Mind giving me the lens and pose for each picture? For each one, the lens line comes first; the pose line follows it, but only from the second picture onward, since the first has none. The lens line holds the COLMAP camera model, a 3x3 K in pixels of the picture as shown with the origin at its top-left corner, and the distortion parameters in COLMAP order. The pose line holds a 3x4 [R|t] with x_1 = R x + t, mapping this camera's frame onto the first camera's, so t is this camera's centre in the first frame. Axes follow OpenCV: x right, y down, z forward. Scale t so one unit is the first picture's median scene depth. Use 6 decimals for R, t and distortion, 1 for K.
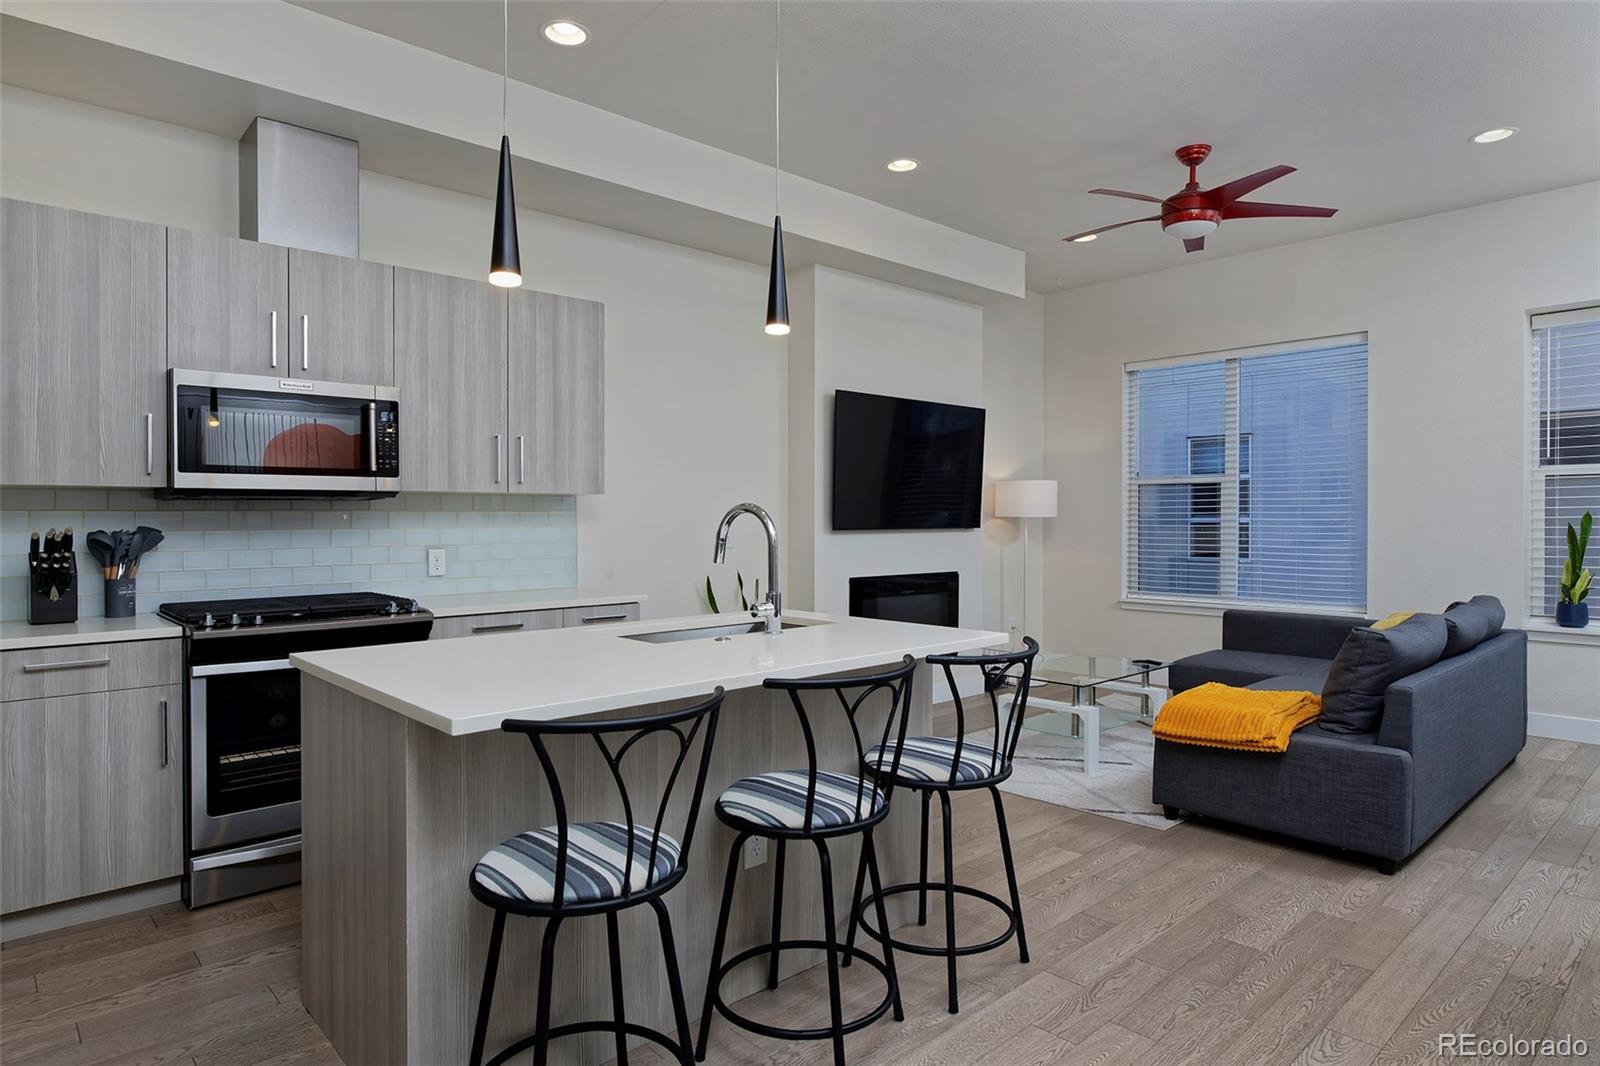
lens RADIAL K [[925.0, 0, 800.0], [0, 925.0, 533.0], [0, 0, 1]] dist [-0.003067, -0.000949]
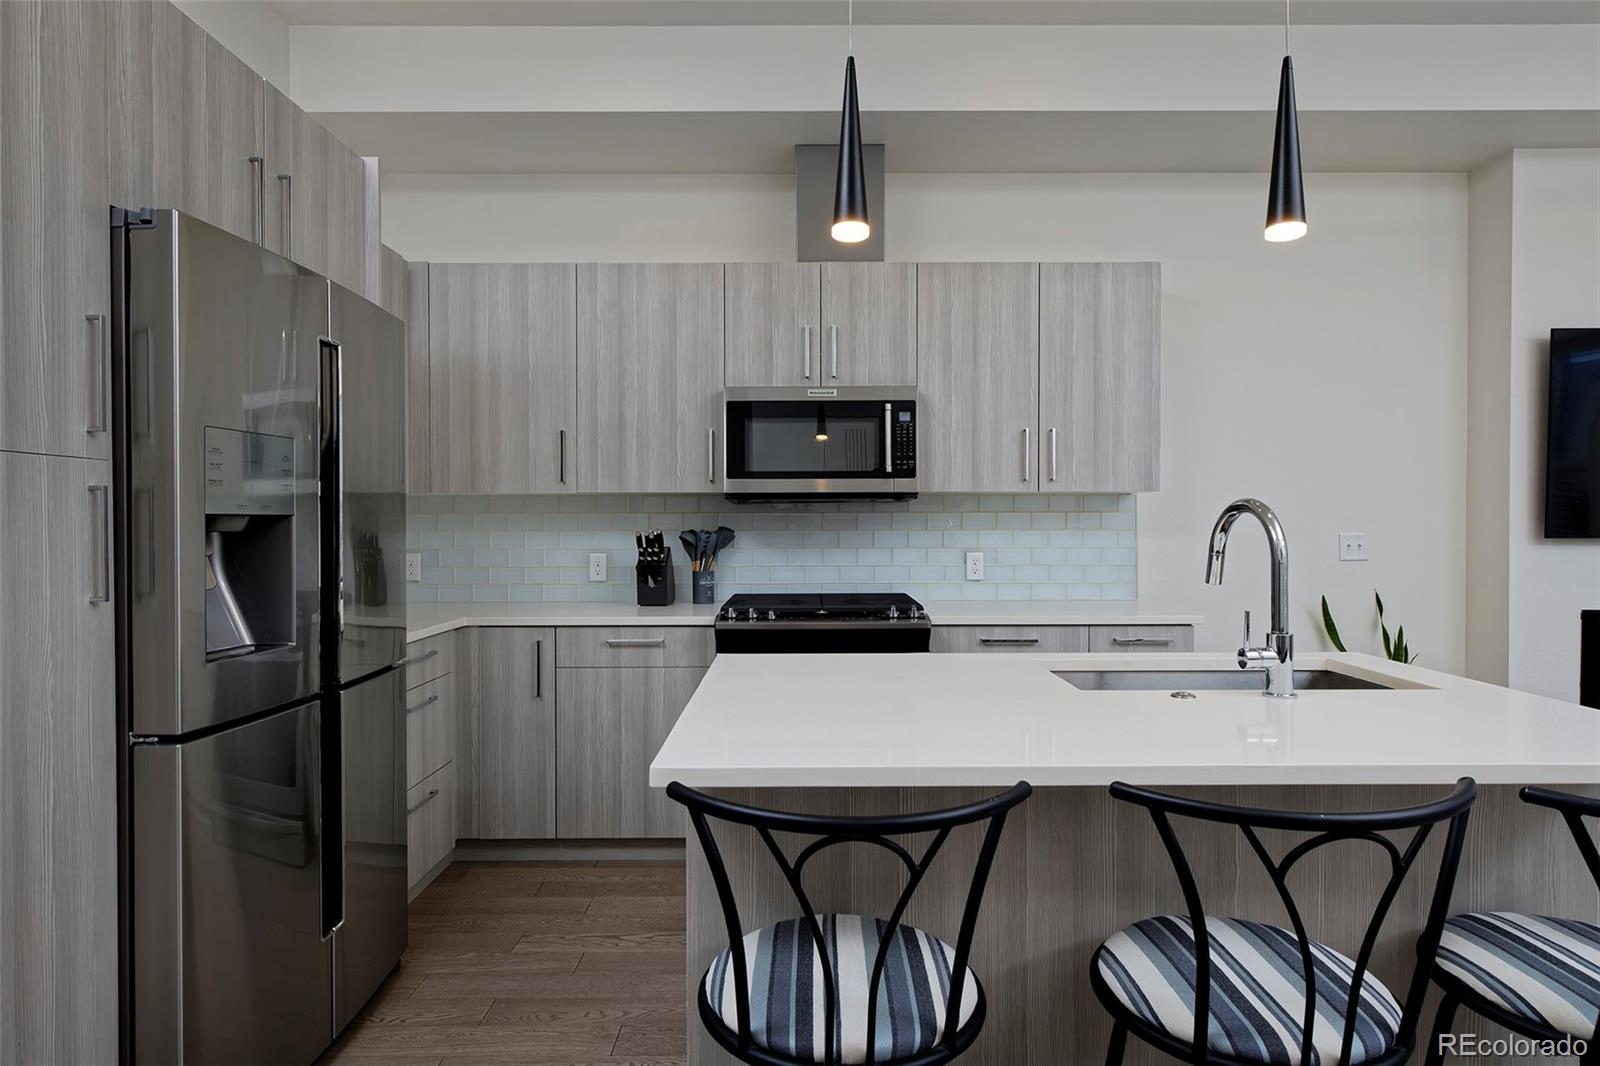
lens RADIAL K [[890.8, 0, 800.0], [0, 890.8, 533.0], [0, 0, 1]] dist [0.002033, 0.000810]
pose [[0.738597, 0.011029, -0.674057, 0.115815], [-0.011465, 0.999927, 0.003798, -0.004602], [0.674050, 0.004923, 0.738669, 0.236120]]
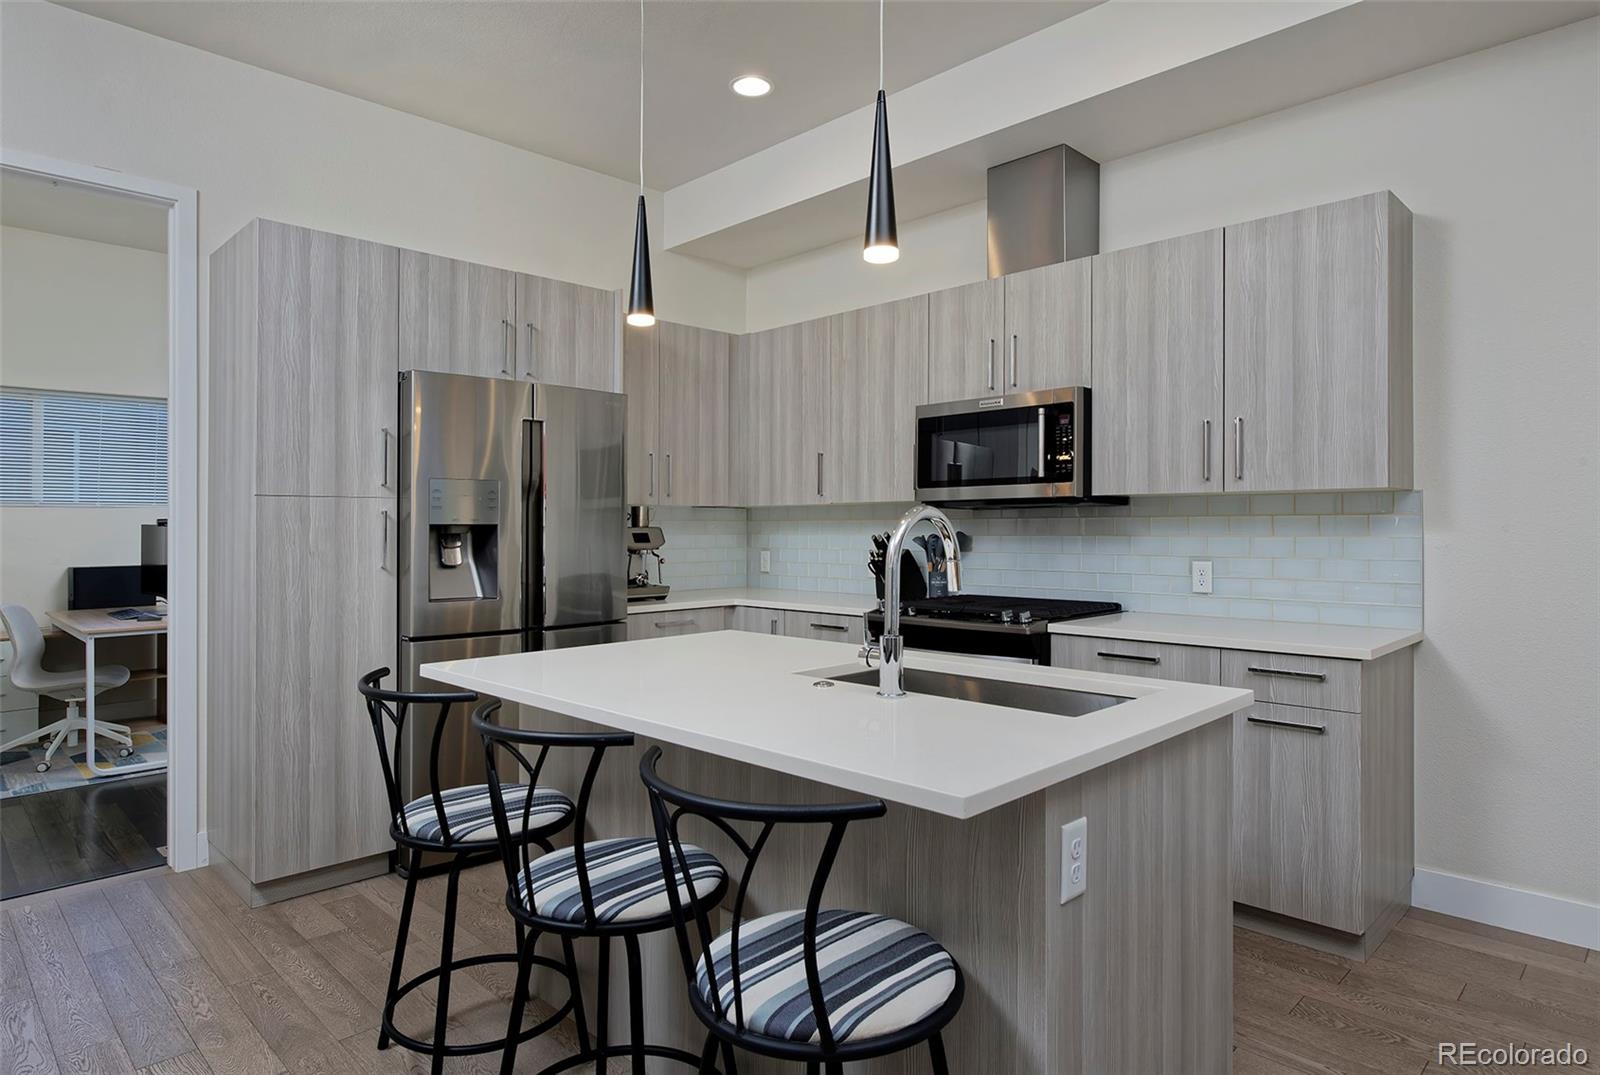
lens RADIAL K [[918.2, 0, 778.1], [0, 918.2, 521.5], [0, 0, 1]] dist [-0.002852, -0.000424]
pose [[0.036392, -0.003370, -0.999332, 0.515511], [-0.012653, 0.999913, -0.003832, -0.012977], [0.999258, 0.012784, 0.036346, 0.701585]]
